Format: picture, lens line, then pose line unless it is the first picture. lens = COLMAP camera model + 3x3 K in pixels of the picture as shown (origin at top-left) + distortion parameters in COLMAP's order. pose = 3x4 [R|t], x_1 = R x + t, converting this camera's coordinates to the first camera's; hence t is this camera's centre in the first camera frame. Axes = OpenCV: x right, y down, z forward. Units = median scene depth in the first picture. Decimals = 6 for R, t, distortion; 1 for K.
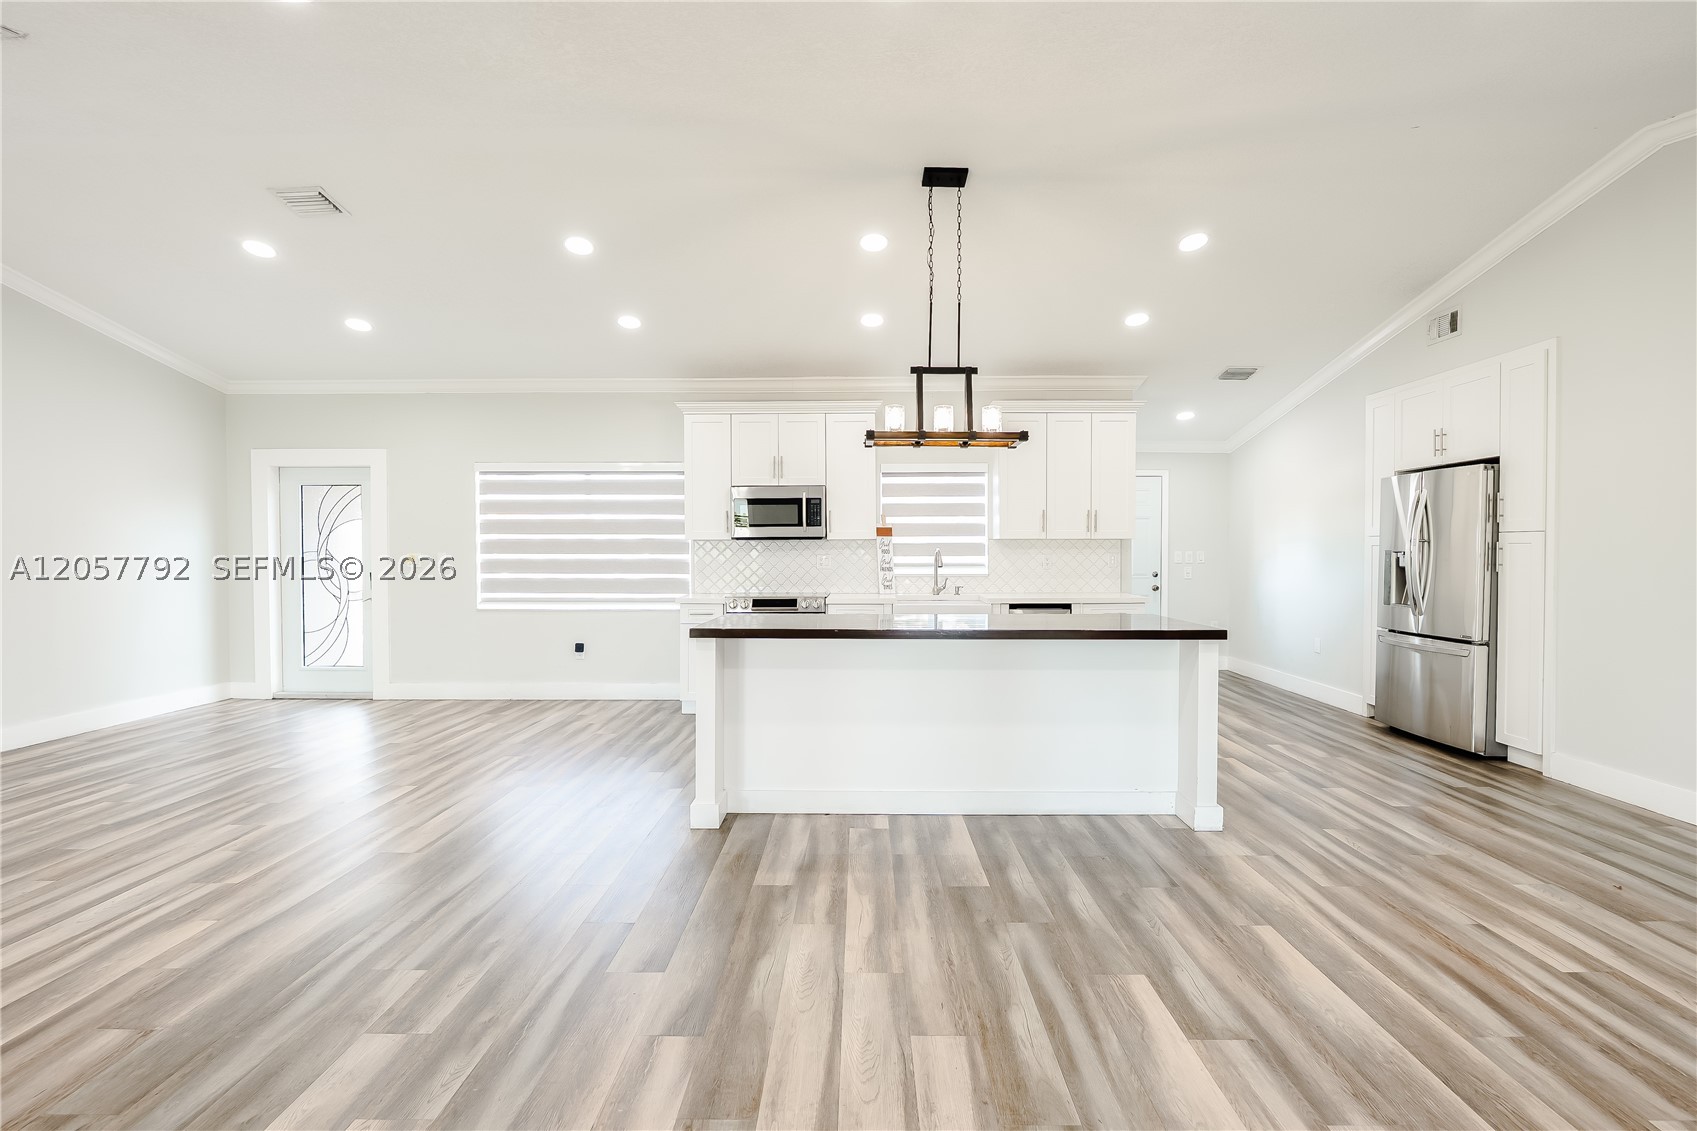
lens RADIAL K [[783.3, 0, 868.4], [0, 783.3, 560.6], [0, 0, 1]] dist [-0.014510, 0.002796]
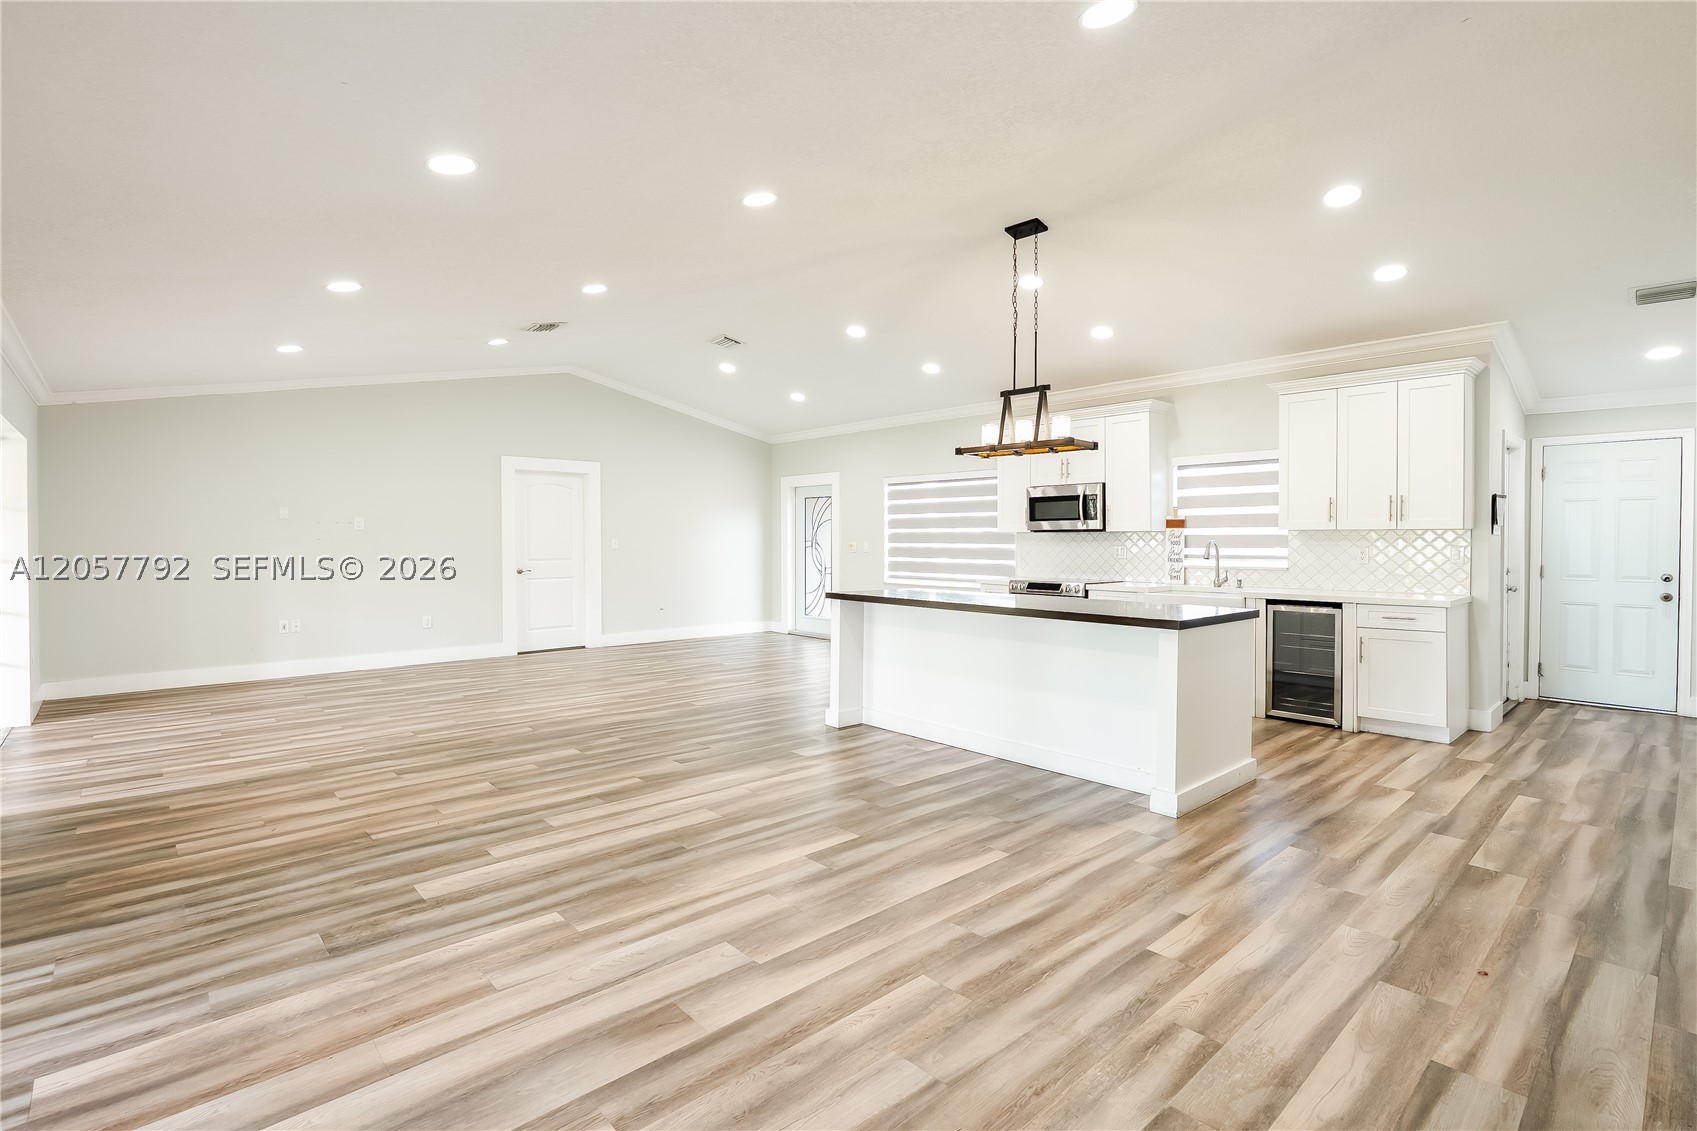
lens RADIAL K [[783.3, 0, 864.9], [0, 783.3, 544.7], [0, 0, 1]] dist [-0.014510, 0.002796]
pose [[0.696228, 0.006975, -0.717787, 0.695453], [-0.013344, 0.999906, -0.003227, -0.001010], [0.717696, 0.011825, 0.696256, -0.002881]]
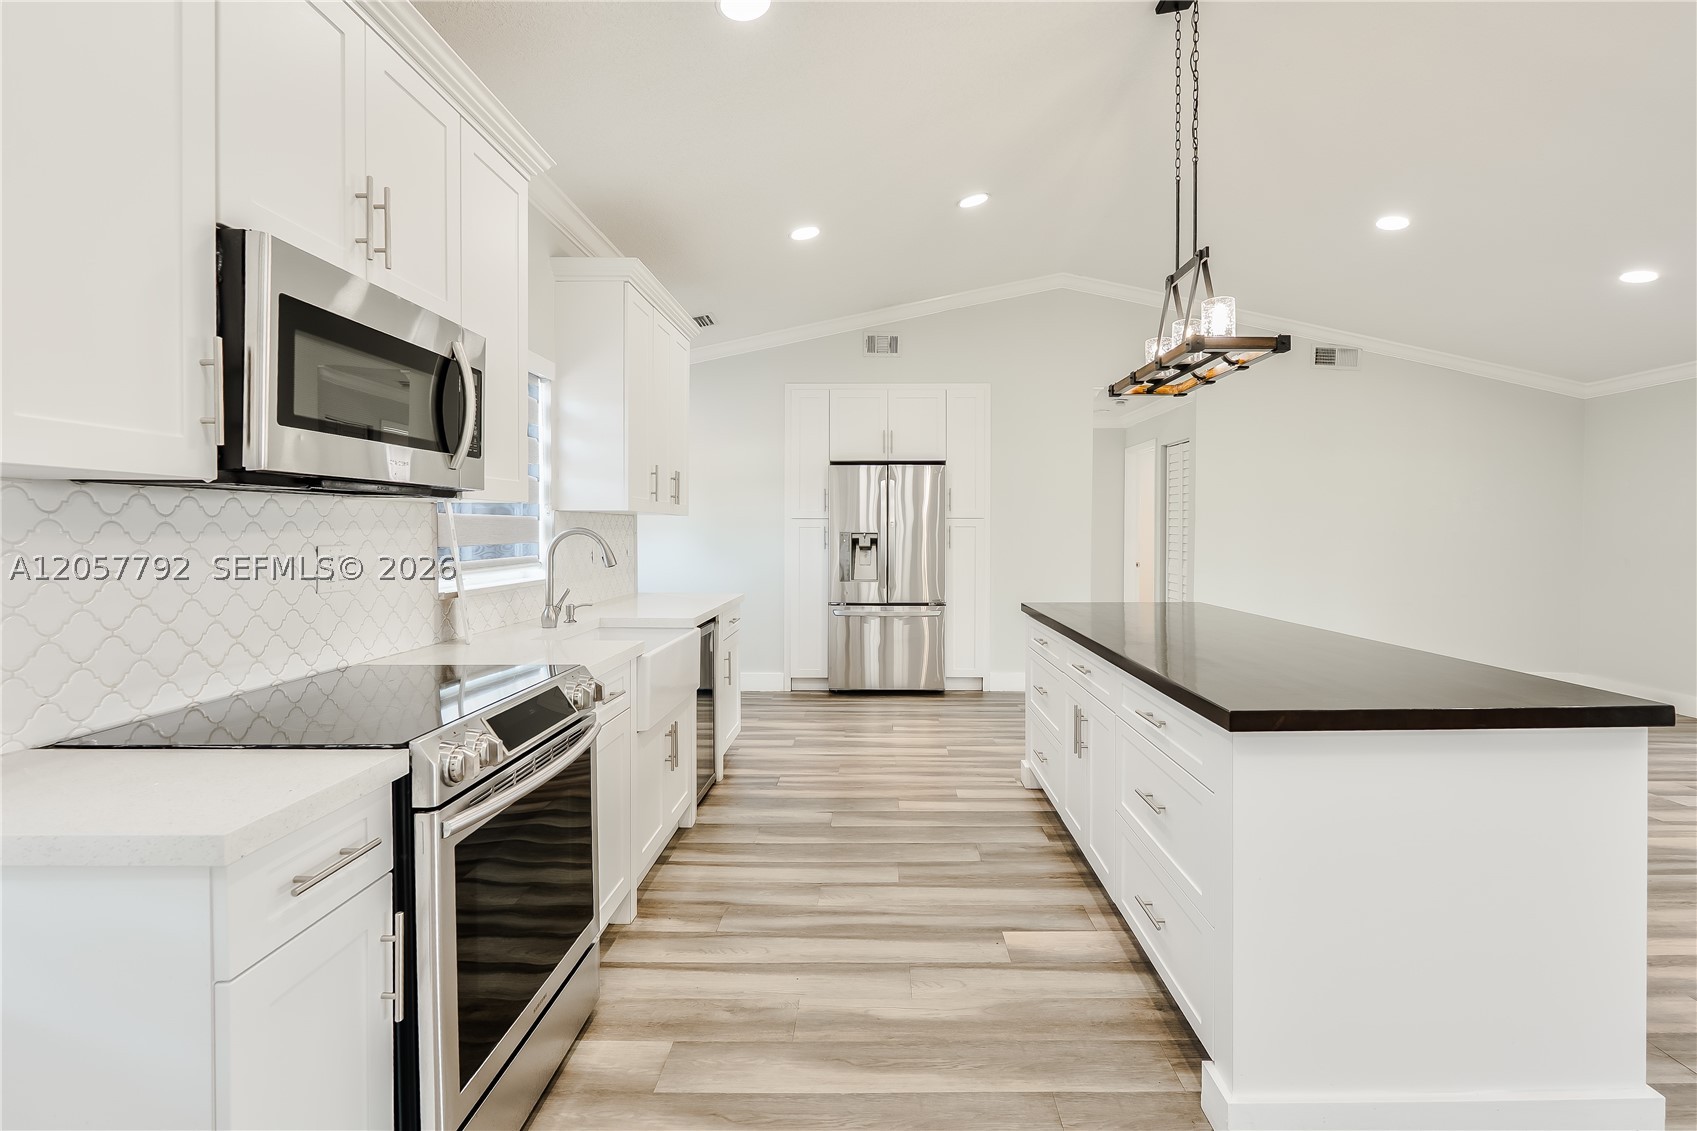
lens RADIAL K [[783.3, 0, 875.7], [0, 783.3, 540.0], [0, 0, 1]] dist [-0.014510, 0.002796]
pose [[0.000450, -0.010111, 0.999949, -0.539660], [0.013238, 0.999861, 0.010104, -0.015061], [-0.999912, 0.013233, 0.000584, 1.168265]]
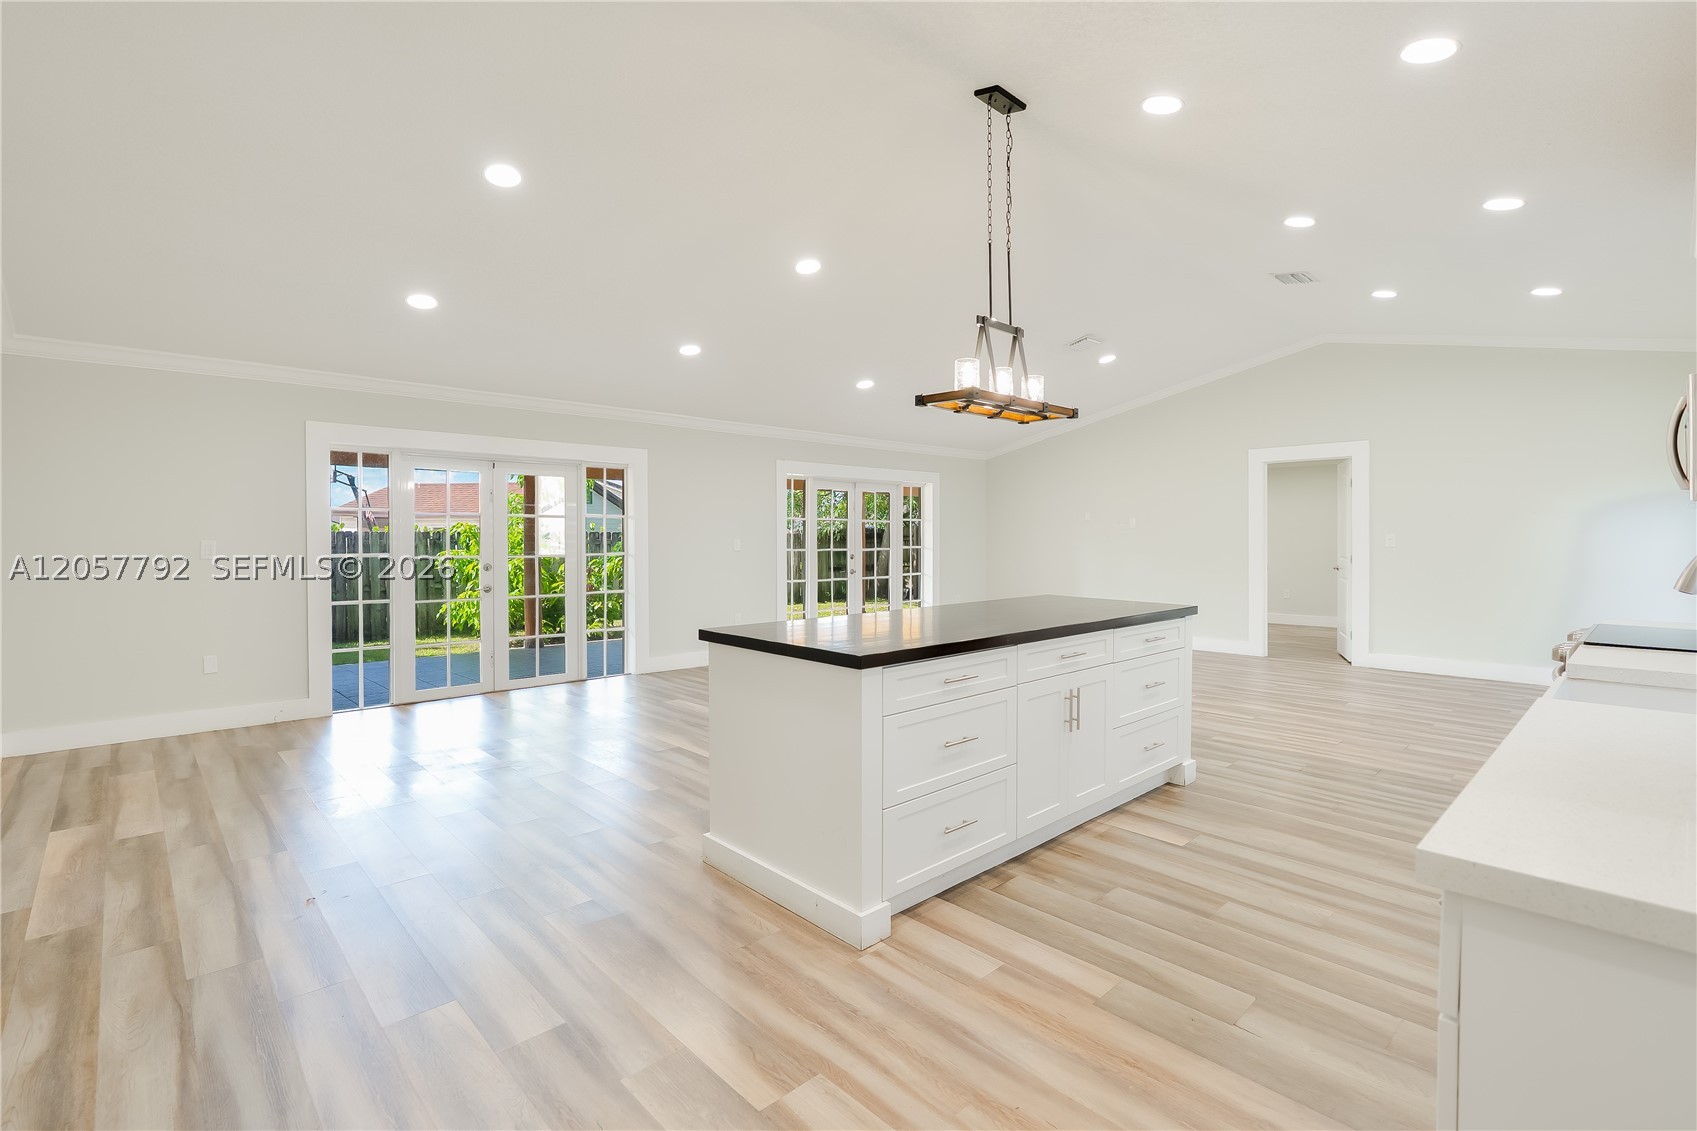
lens RADIAL K [[783.3, 0, 850.4], [0, 783.3, 539.3], [0, 0, 1]] dist [-0.014510, 0.002796]
pose [[-0.722766, 0.007366, -0.691053, 0.736431], [-0.006915, 0.999816, 0.017890, -0.022030], [0.691058, 0.017709, -0.722583, 1.386306]]
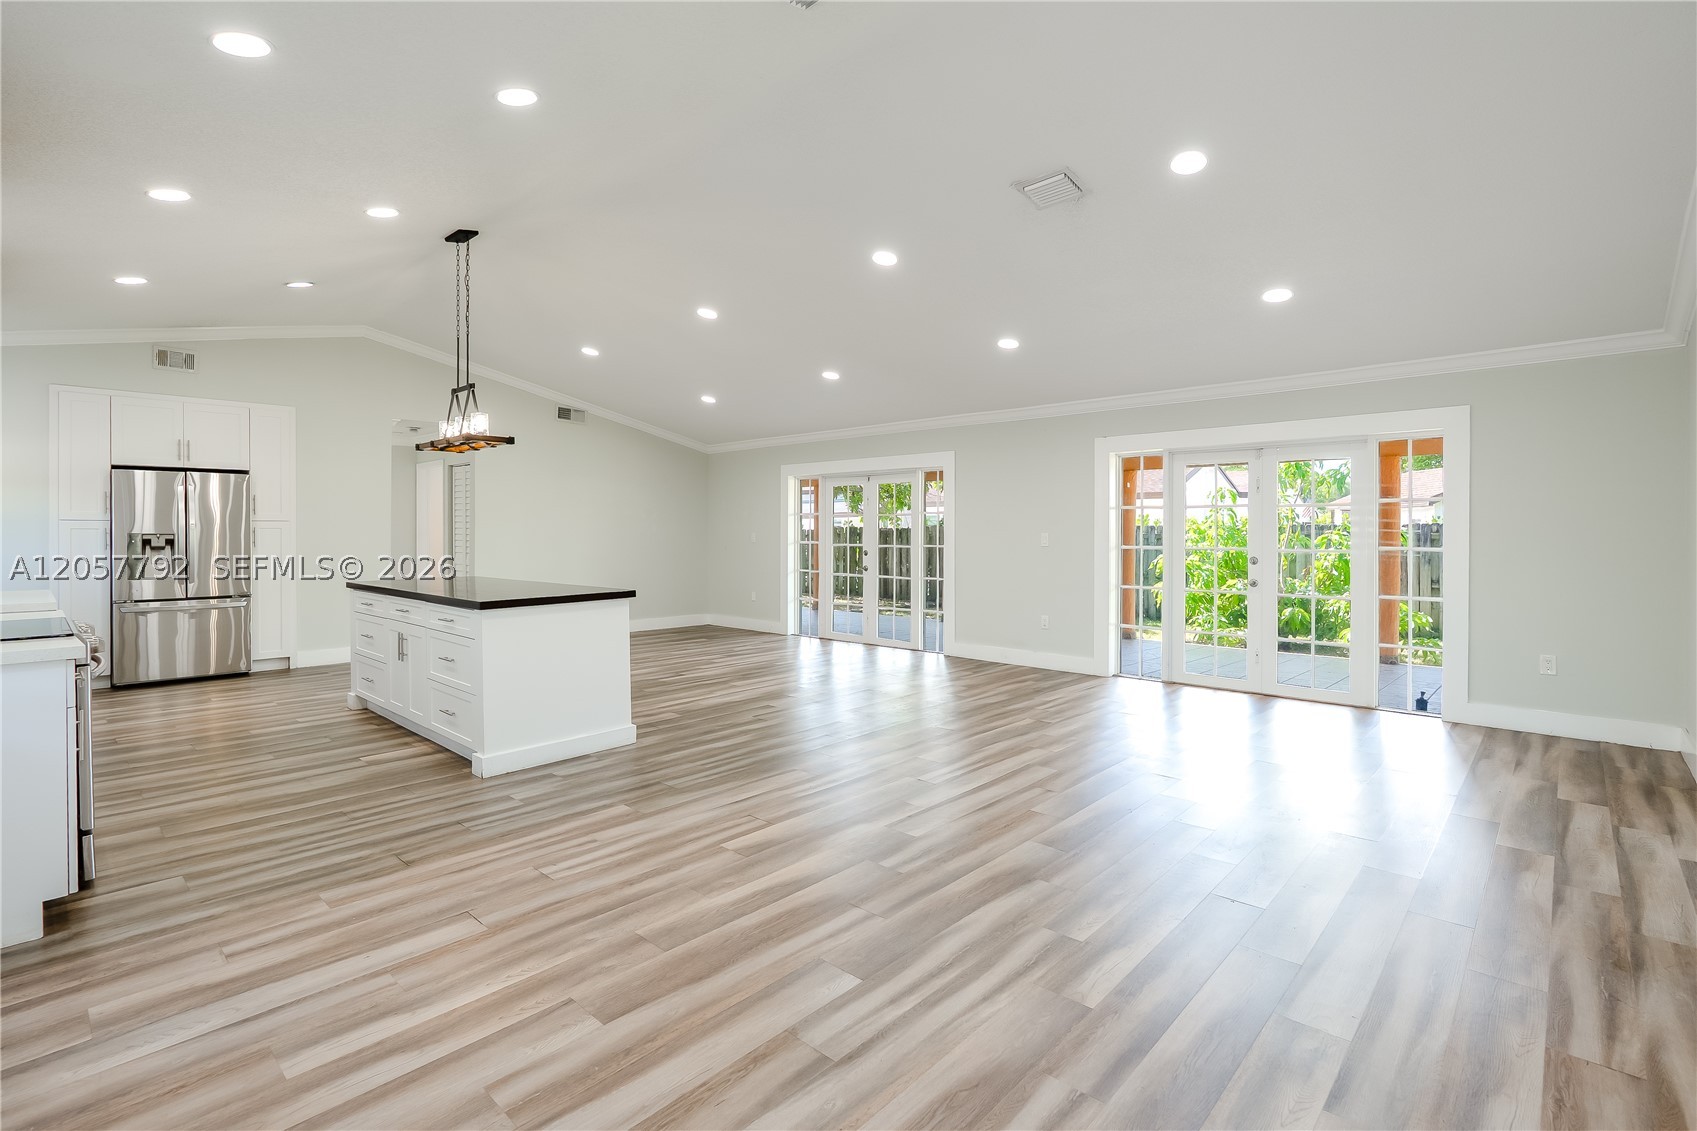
lens RADIAL K [[783.3, 0, 857.8], [0, 783.3, 535.2], [0, 0, 1]] dist [-0.014510, 0.002796]
pose [[-0.740965, -0.000984, 0.671543, -1.117802], [0.012645, 0.999801, 0.015417, -0.017385], [-0.671424, 0.019915, -0.740805, 1.382837]]
